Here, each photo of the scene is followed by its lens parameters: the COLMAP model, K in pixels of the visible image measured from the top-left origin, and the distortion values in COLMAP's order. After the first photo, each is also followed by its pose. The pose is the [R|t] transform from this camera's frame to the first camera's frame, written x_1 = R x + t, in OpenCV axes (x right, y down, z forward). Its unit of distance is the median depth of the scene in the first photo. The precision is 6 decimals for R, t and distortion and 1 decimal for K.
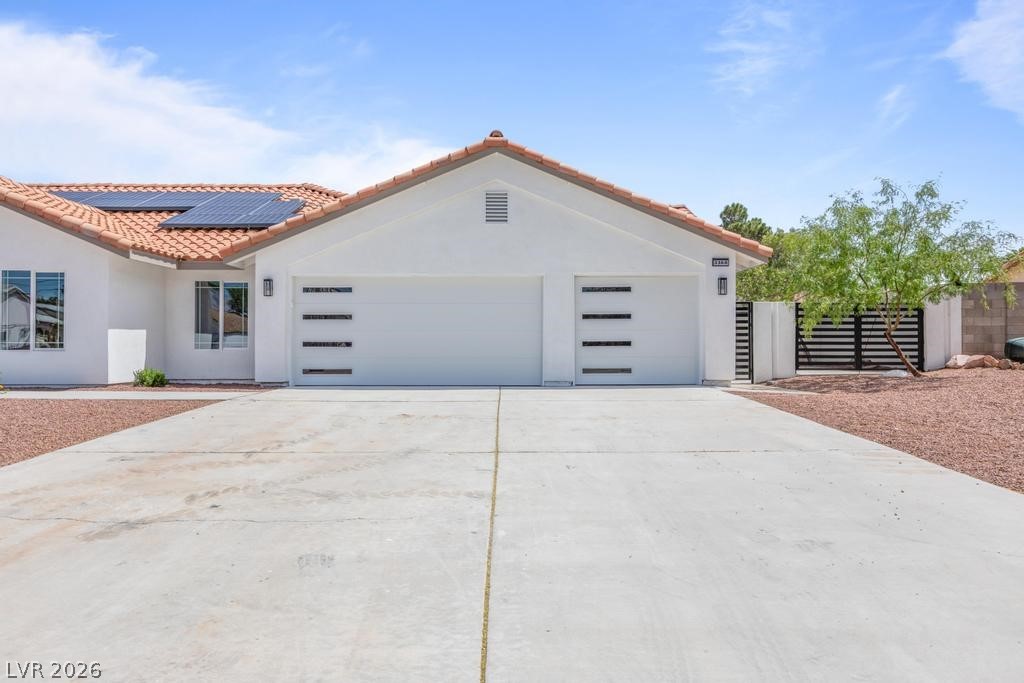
lens RADIAL K [[722.6, 0, 511.5], [0, 722.6, 339.8], [0, 0, 1]] dist [-0.009369, 0.003384]
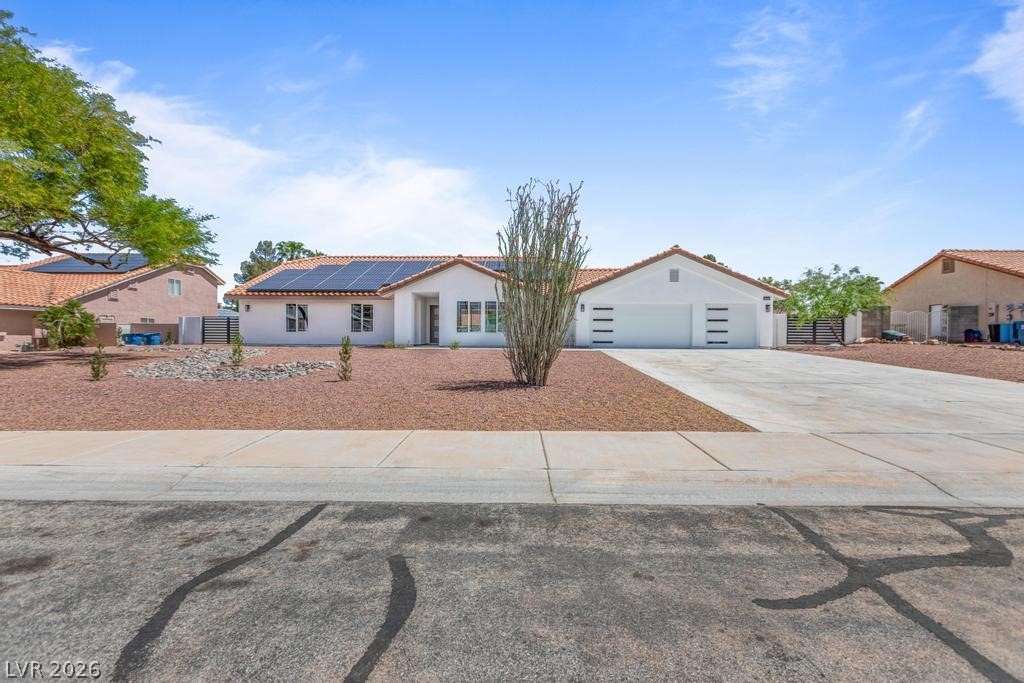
lens RADIAL K [[467.7, 0, 514.4], [0, 467.7, 340.9], [0, 0, 1]] dist [0.007413, -0.001500]
pose [[0.999835, 0.006755, -0.016878, -0.528713], [-0.006398, 0.999756, 0.021154, 0.007920], [0.017017, -0.021042, 0.999634, -0.594174]]
